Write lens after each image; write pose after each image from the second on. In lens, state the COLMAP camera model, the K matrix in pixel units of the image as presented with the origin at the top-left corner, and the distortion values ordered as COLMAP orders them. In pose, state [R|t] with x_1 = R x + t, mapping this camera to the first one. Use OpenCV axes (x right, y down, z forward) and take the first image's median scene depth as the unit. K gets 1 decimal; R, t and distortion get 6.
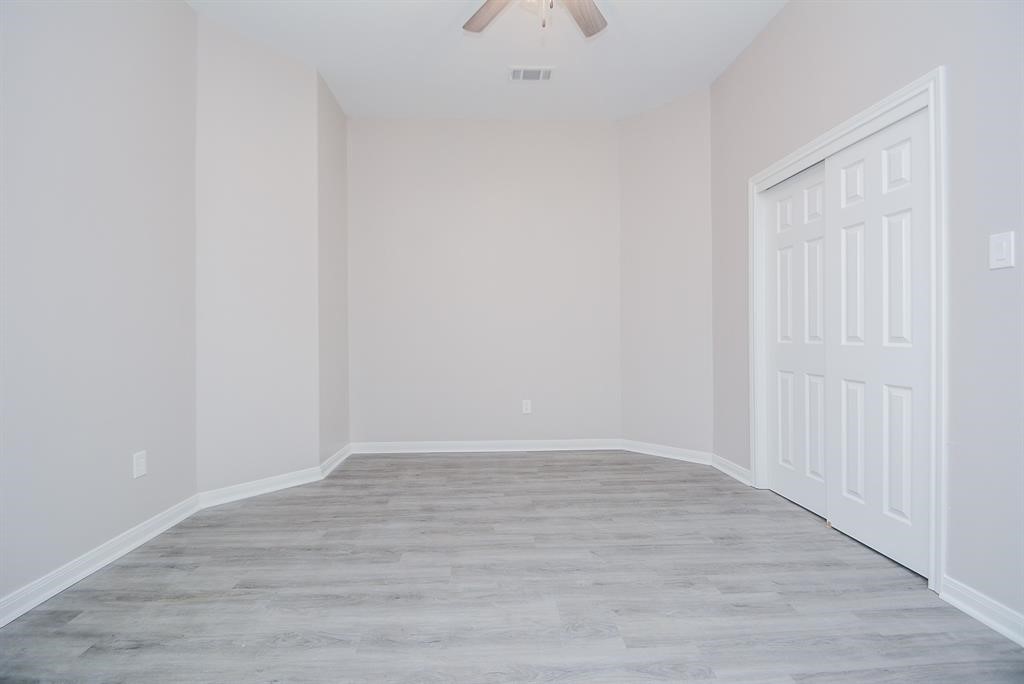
lens RADIAL K [[459.1, 0, 506.2], [0, 459.1, 339.1], [0, 0, 1]] dist [0.013590, -0.014475]
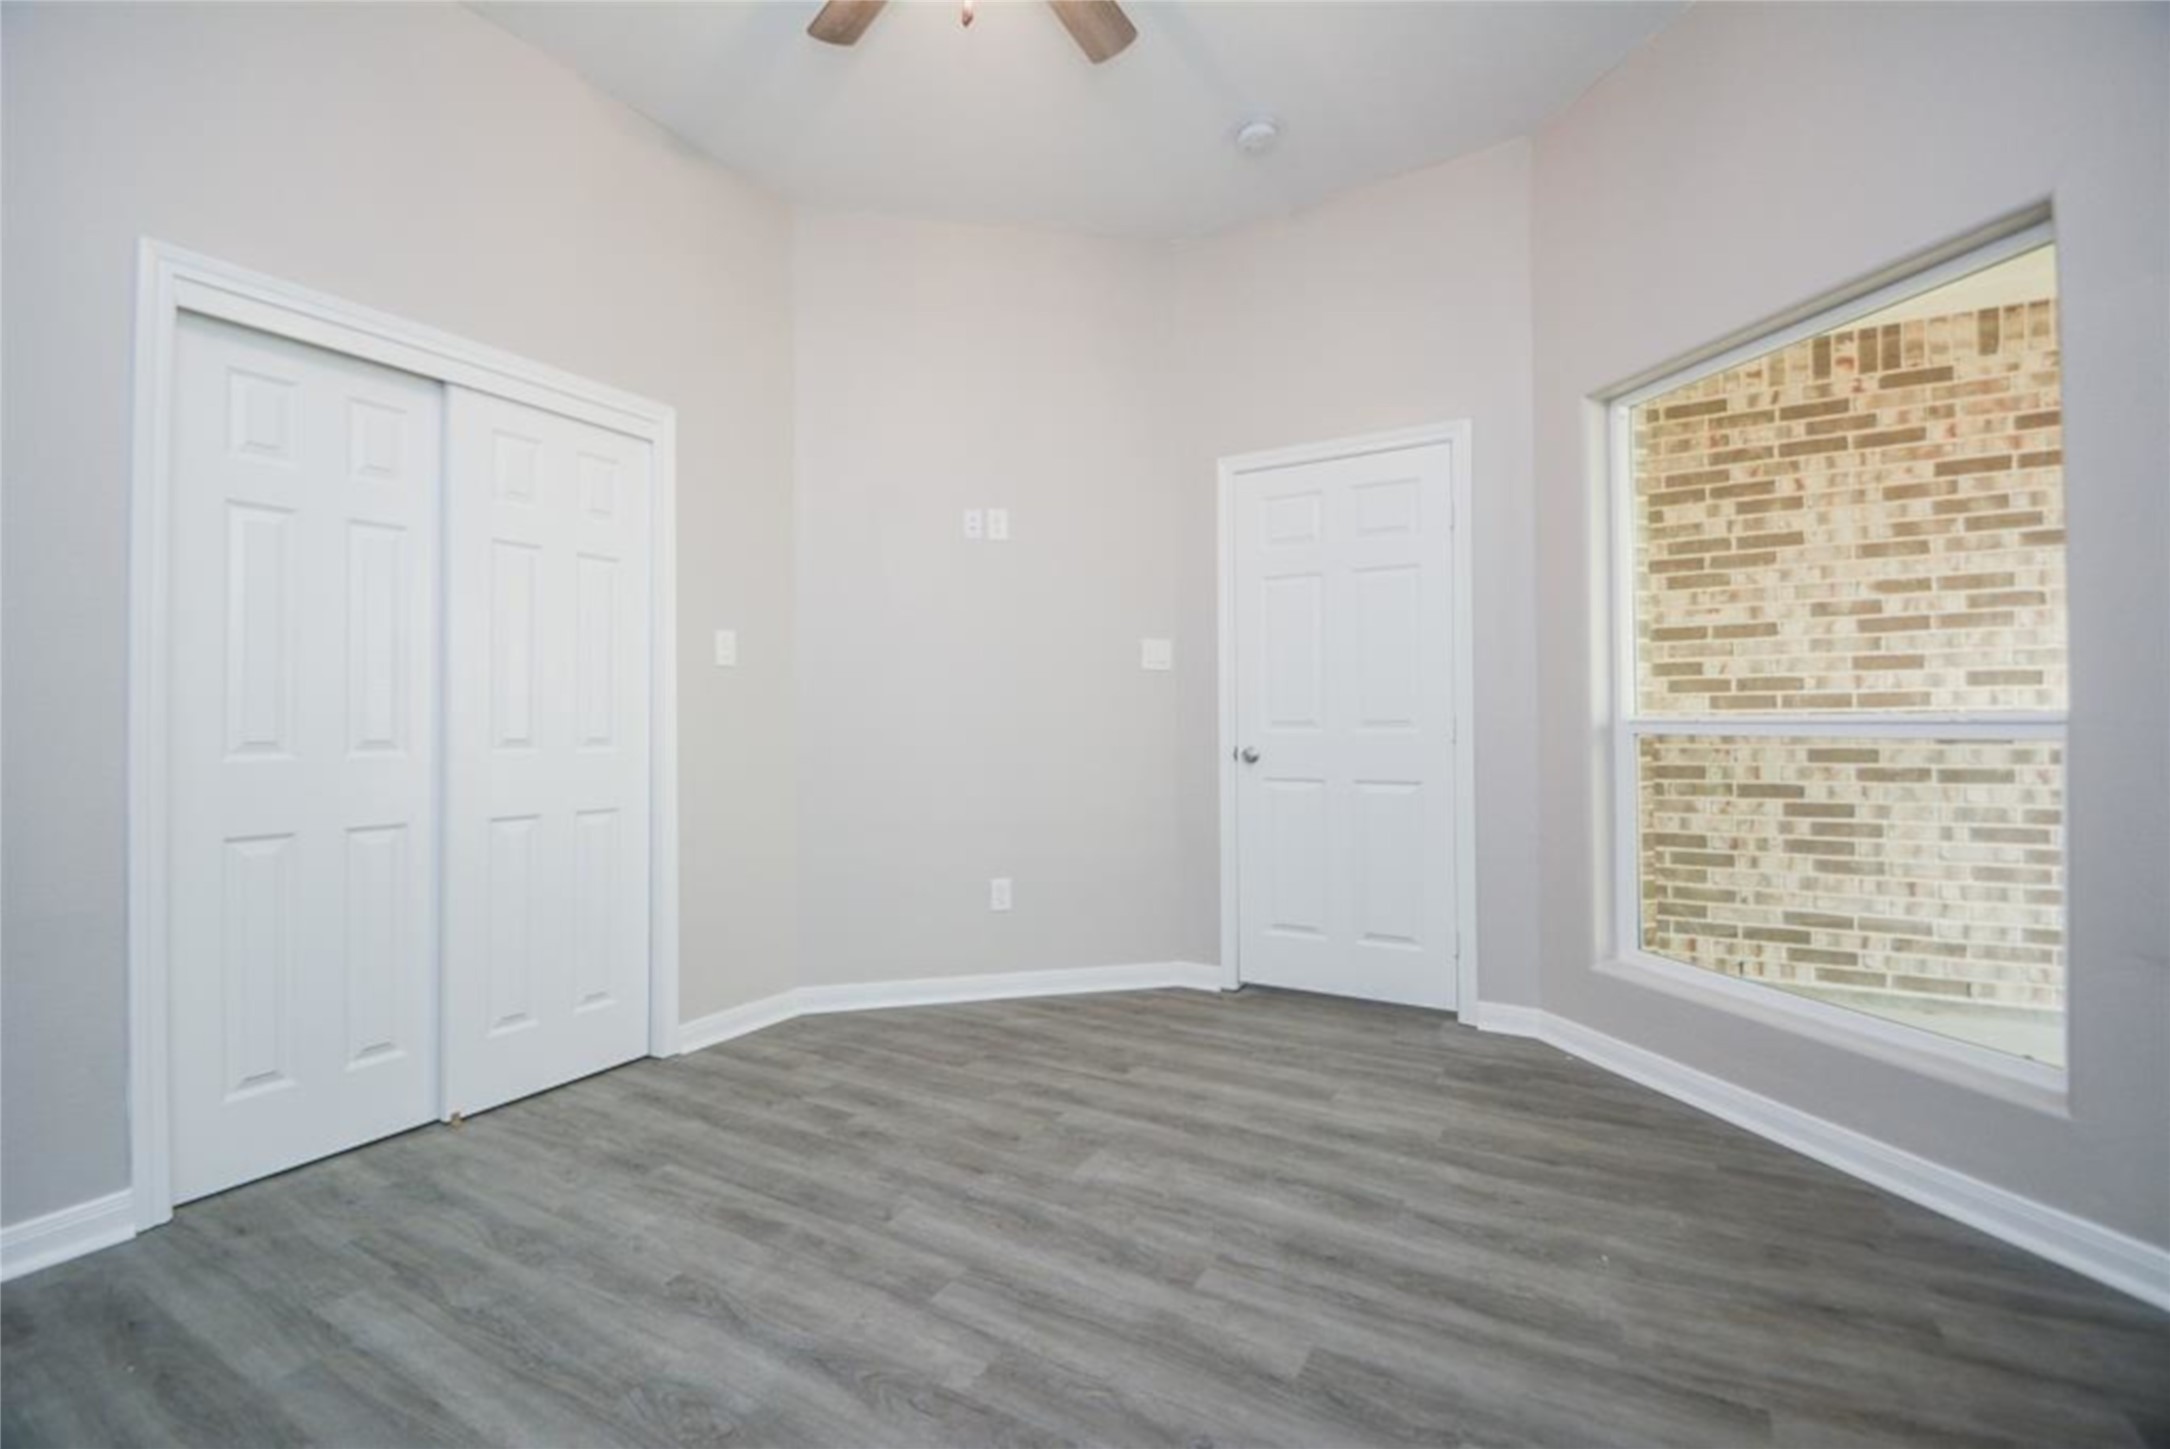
lens RADIAL K [[973.0, 0, 1068.5], [0, 973.0, 720.6], [0, 0, 1]] dist [0.013590, -0.014475]
pose [[-0.839744, 0.014405, 0.542791, -0.540646], [0.015769, 0.999873, -0.002140, -0.017184], [-0.542753, 0.006762, -0.839865, 1.905454]]
